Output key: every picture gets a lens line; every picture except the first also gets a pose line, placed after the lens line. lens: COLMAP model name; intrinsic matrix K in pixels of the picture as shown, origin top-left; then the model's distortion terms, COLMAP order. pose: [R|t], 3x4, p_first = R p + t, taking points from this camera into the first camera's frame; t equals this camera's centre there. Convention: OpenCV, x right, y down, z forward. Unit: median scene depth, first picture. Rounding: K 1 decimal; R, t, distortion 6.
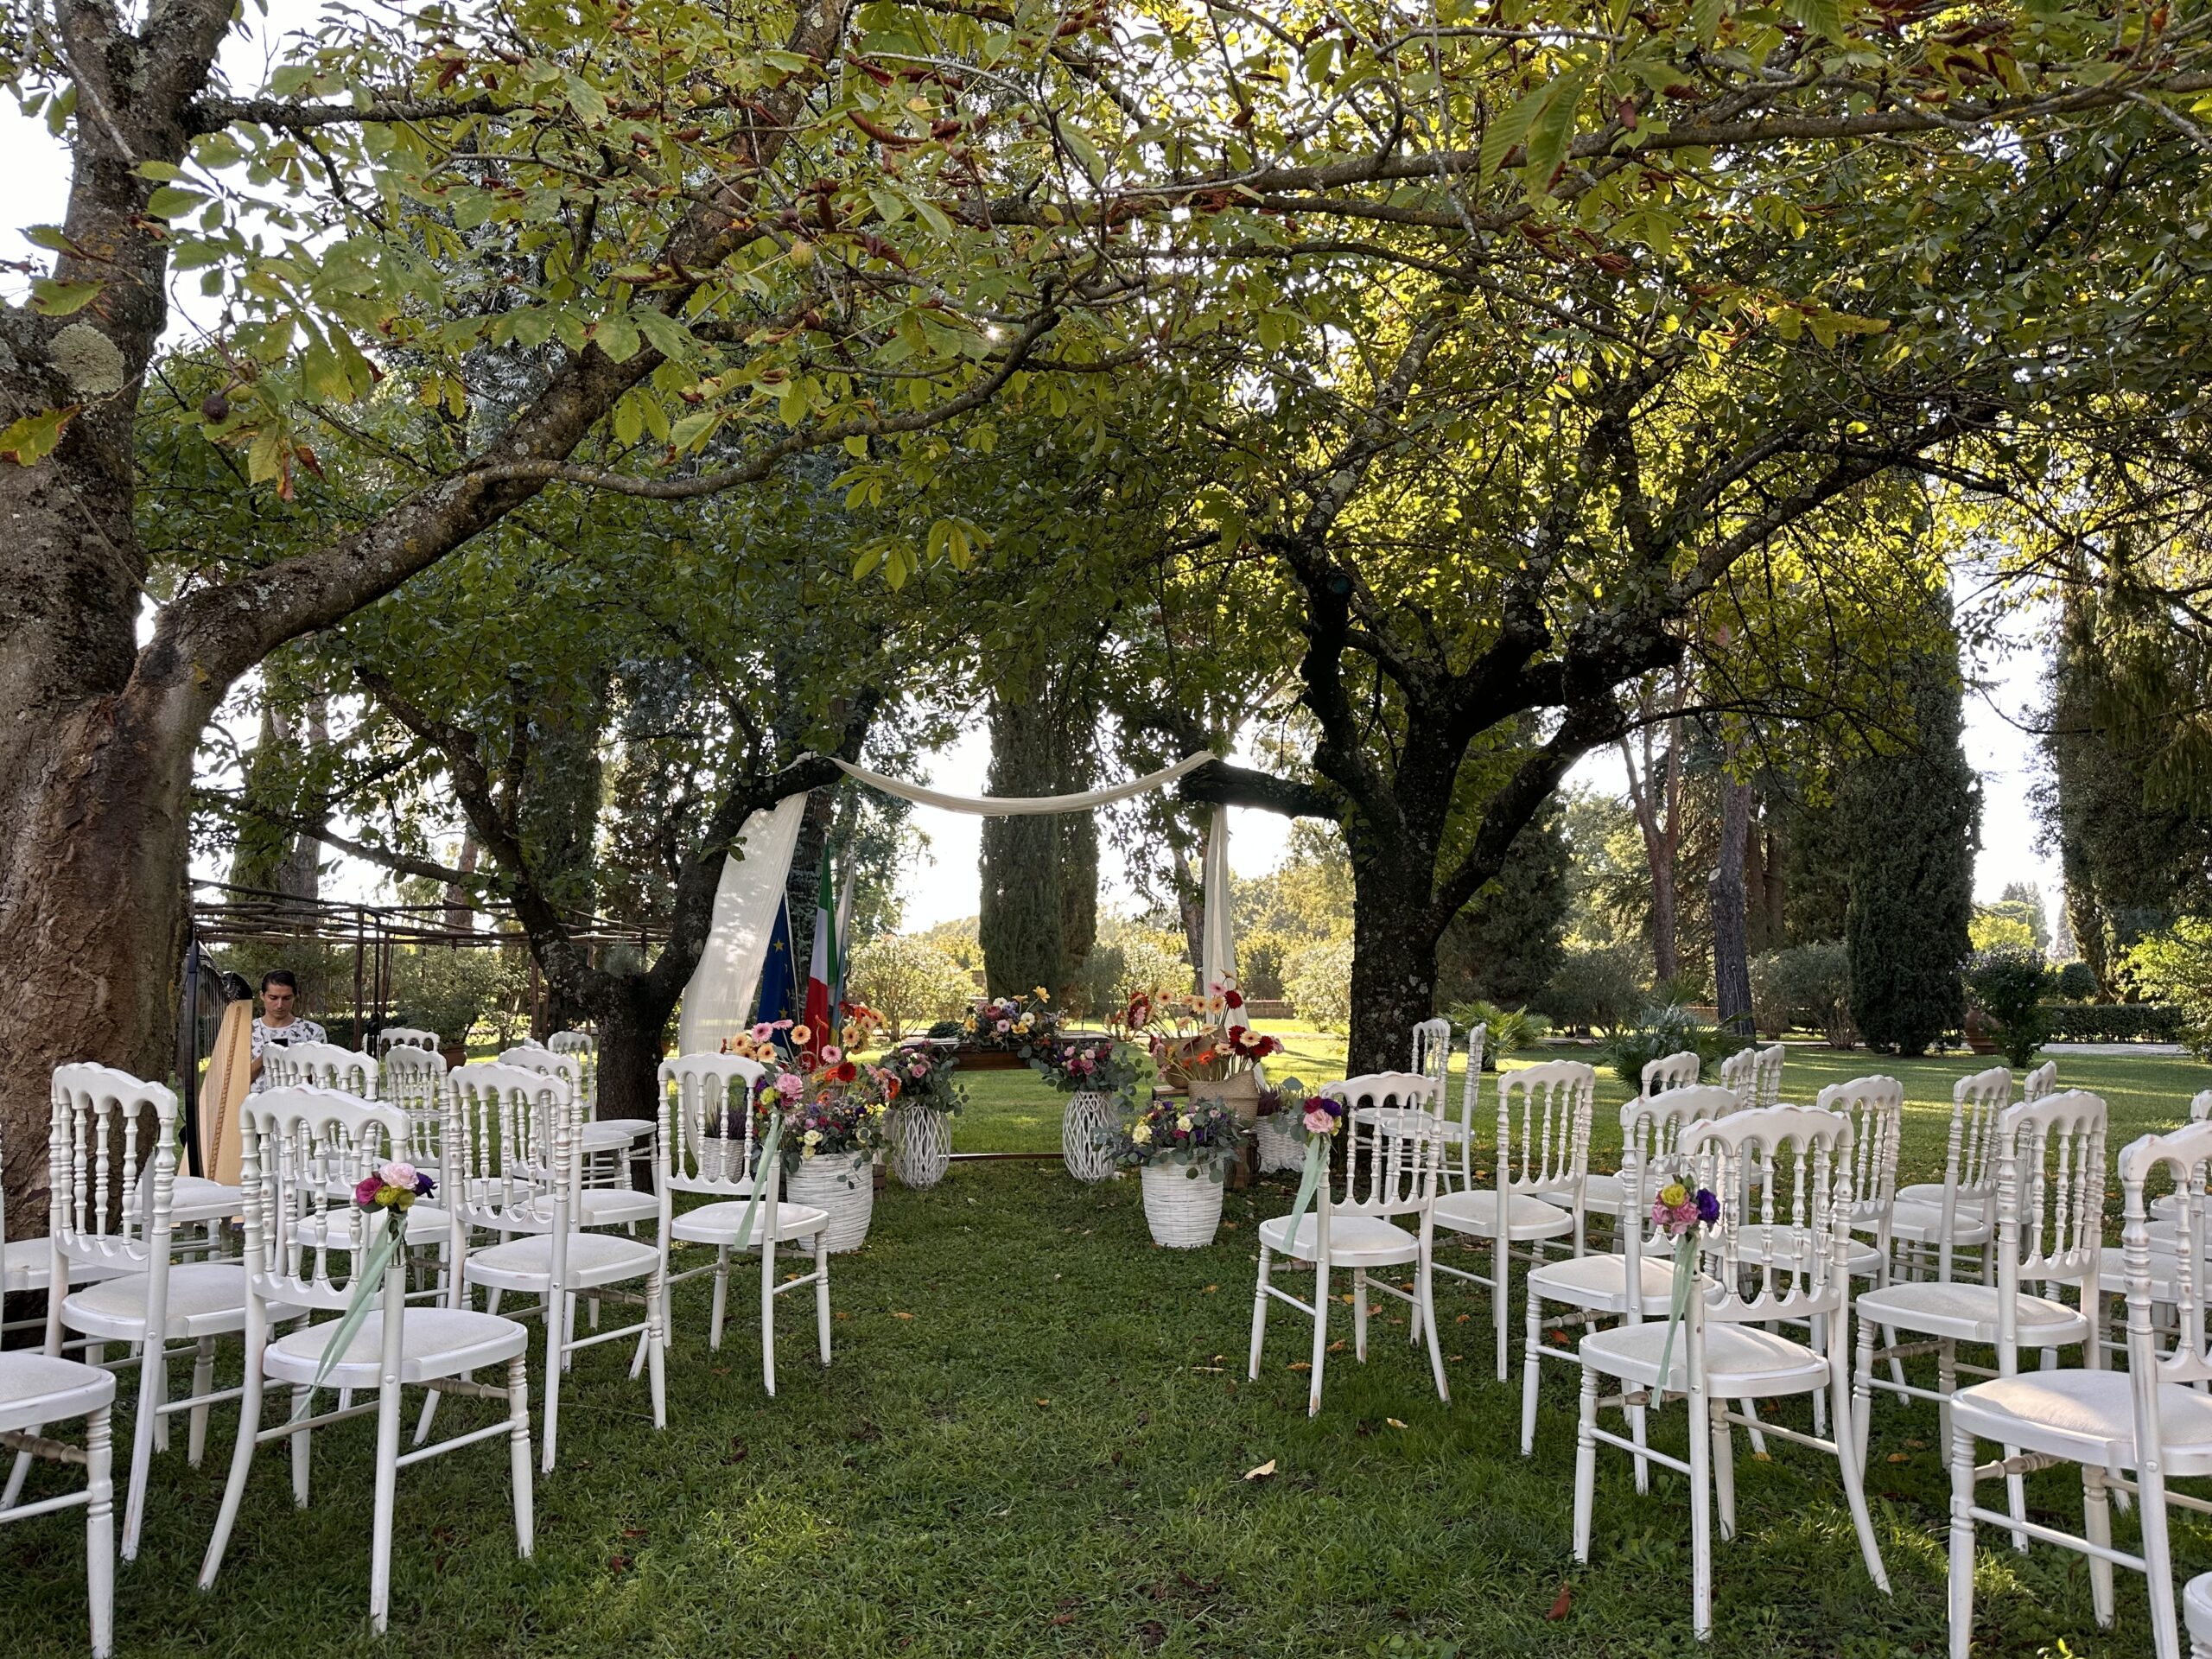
lens RADIAL K [[1562.6, 0, 1111.8], [0, 1562.6, 832.7], [0, 0, 1]] dist [0.091526, -0.002307]
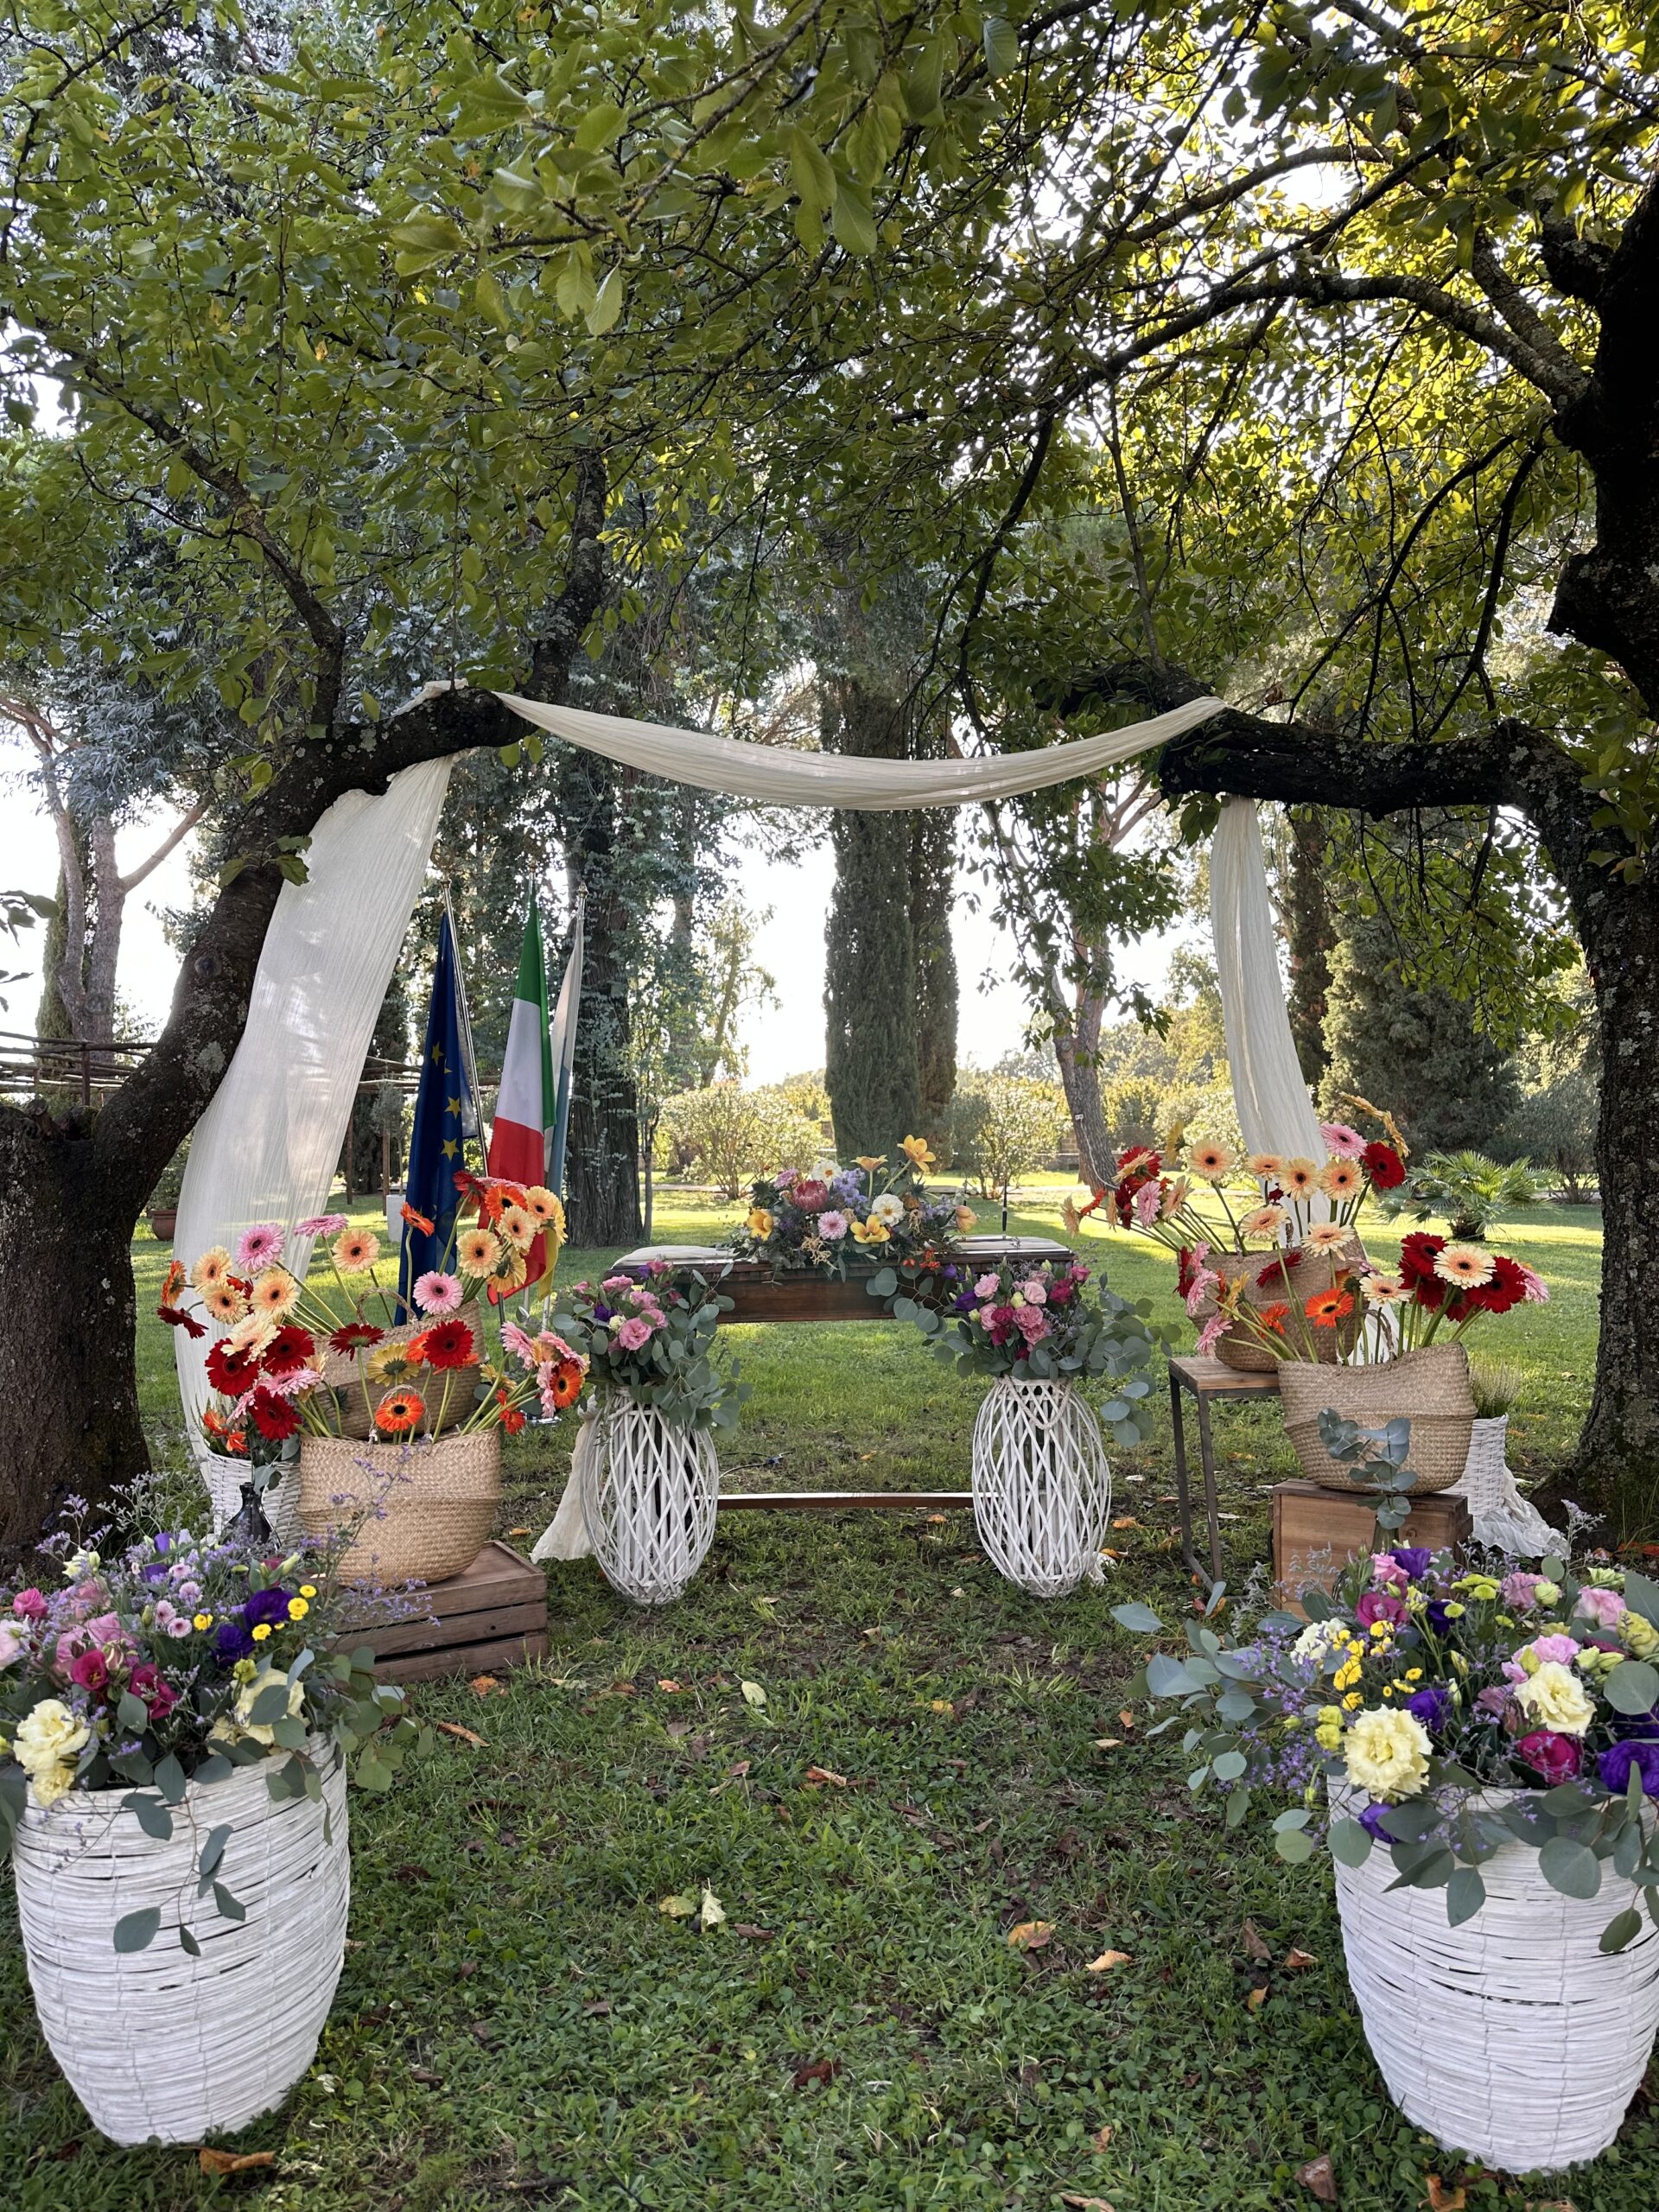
lens RADIAL K [[1562.6, 0, 833.7], [0, 1562.6, 1109.2], [0, 0, 1]] dist [0.091526, -0.002307]
pose [[0.996553, -0.007986, -0.082574, -0.031394], [0.014536, 0.996766, 0.079031, 0.054546], [0.081676, -0.079959, 0.993446, 0.549251]]
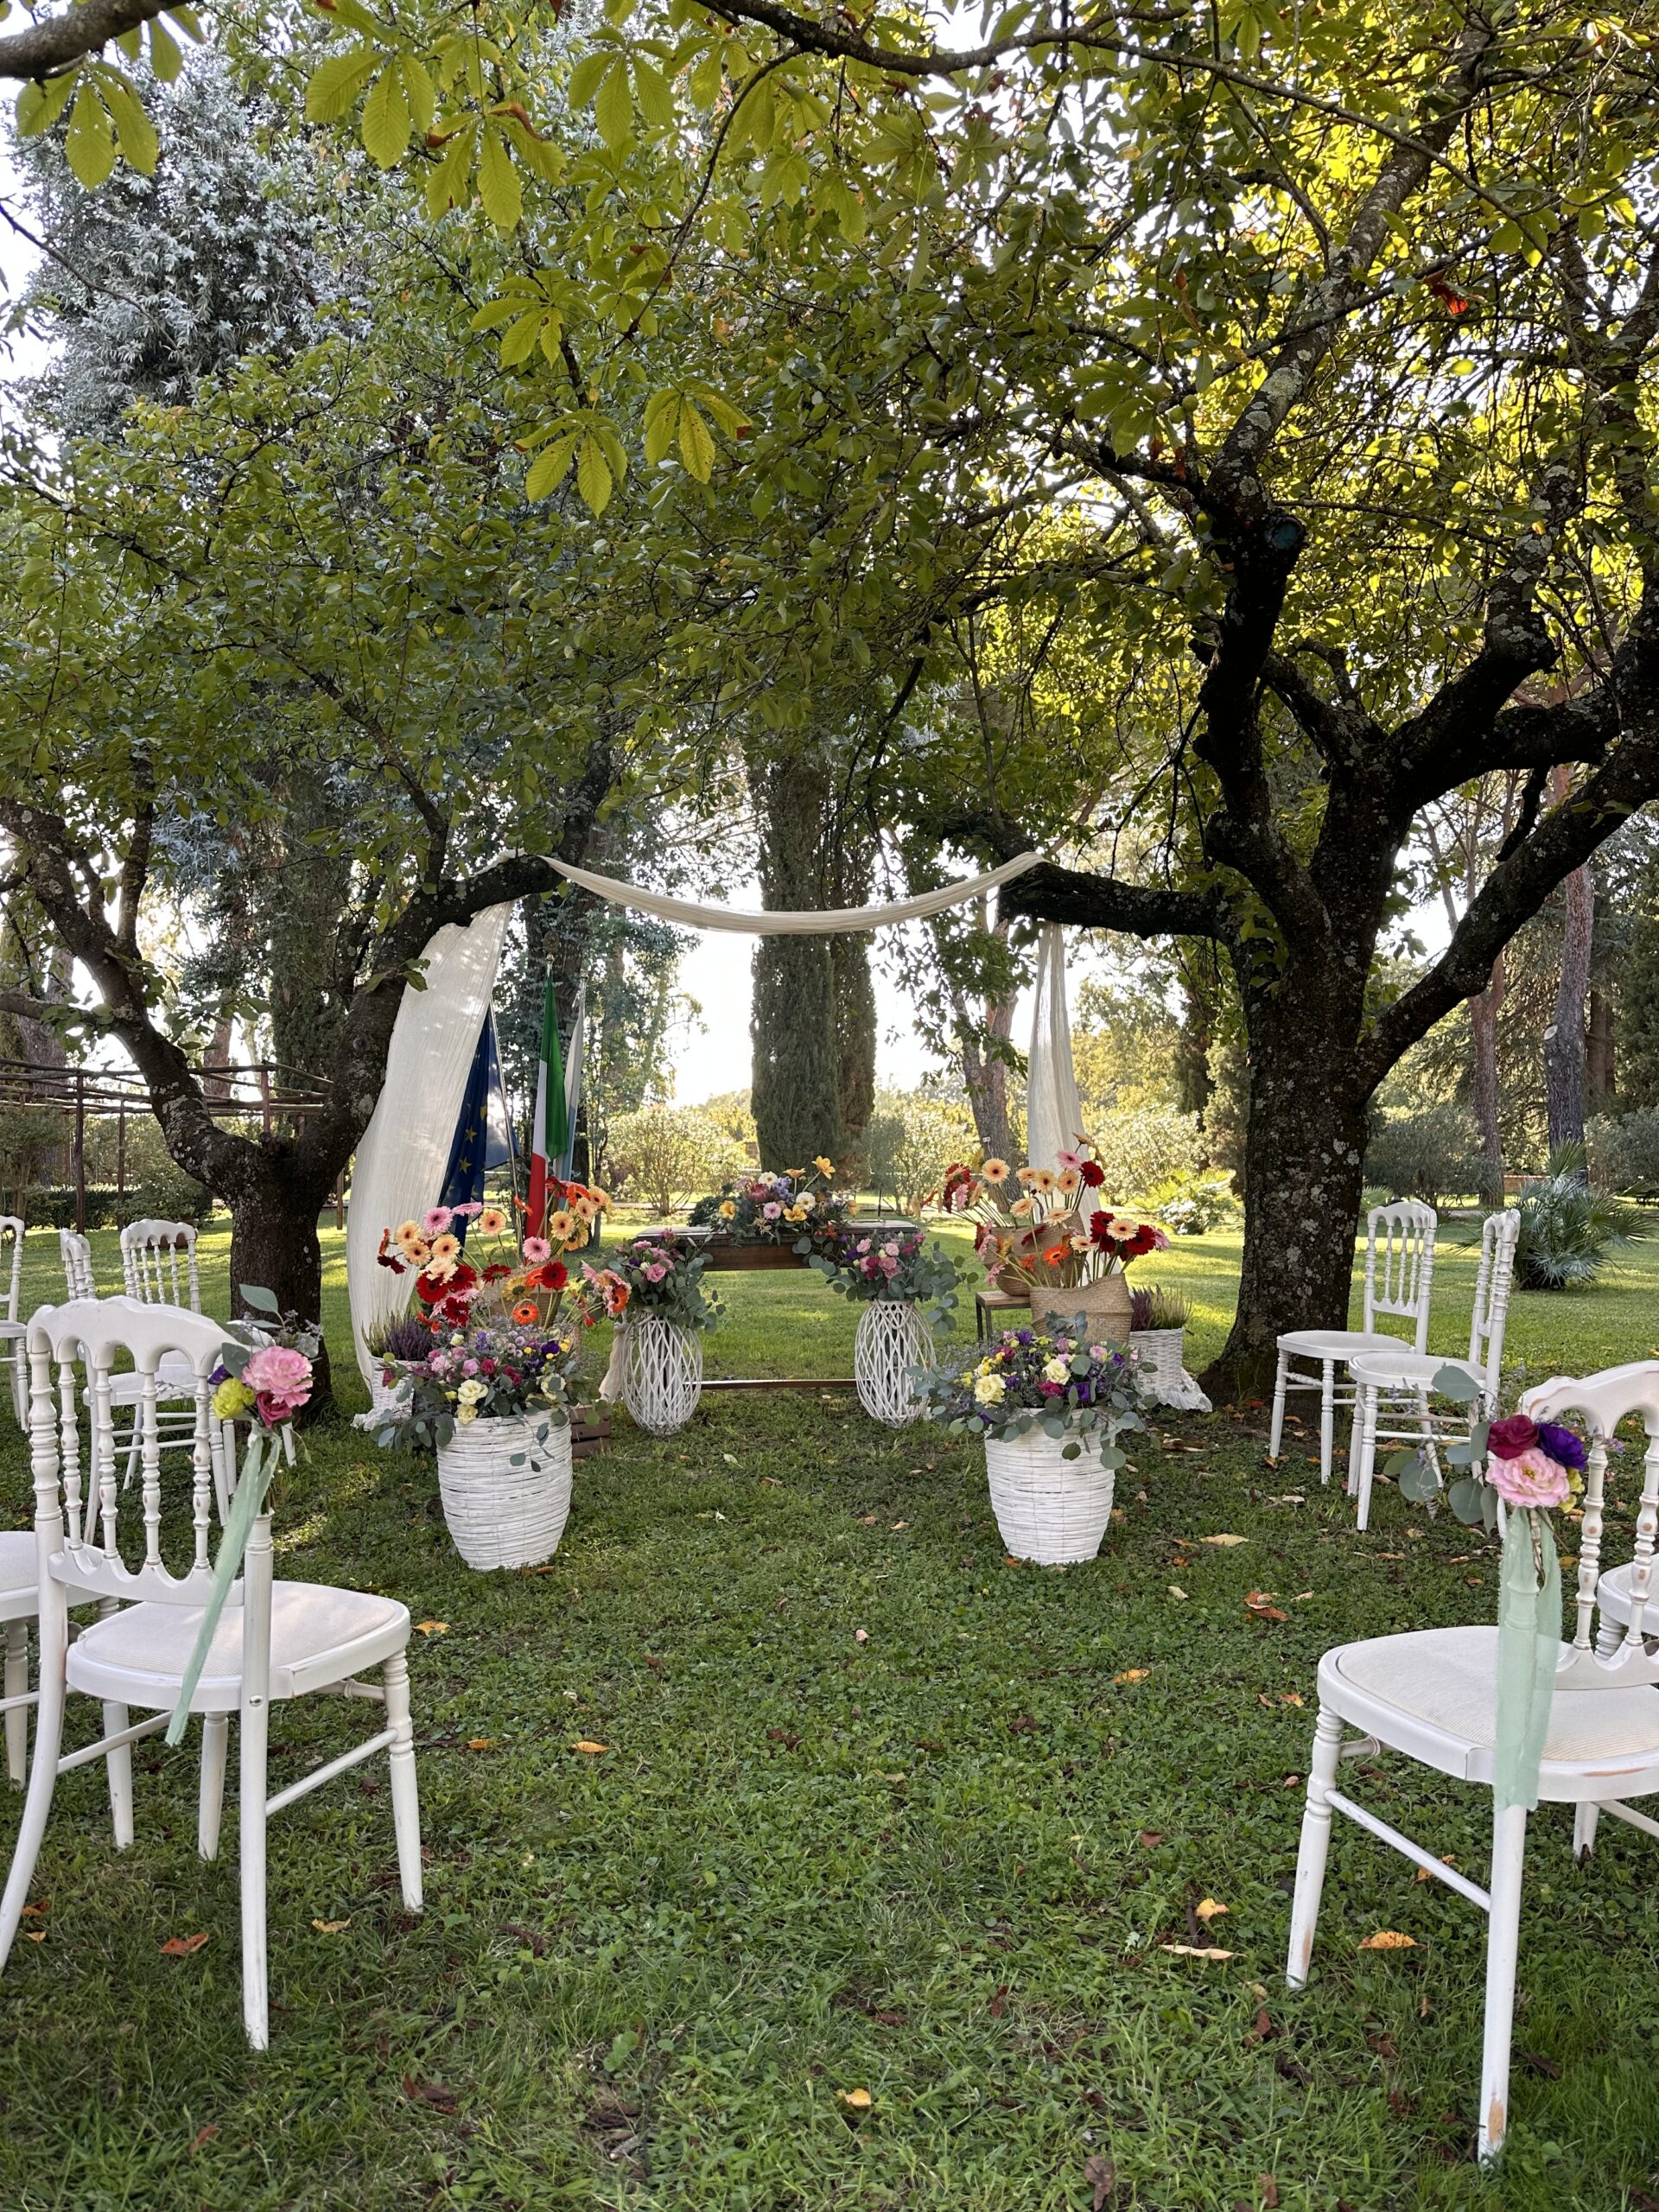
lens RADIAL K [[1562.6, 0, 817.7], [0, 1562.6, 1111.4], [0, 0, 1]] dist [0.091526, -0.002307]
pose [[0.999051, -0.004210, -0.043362, -0.015930], [0.007149, 0.997670, 0.067846, 0.027494], [0.042975, -0.068092, 0.996753, 0.271583]]
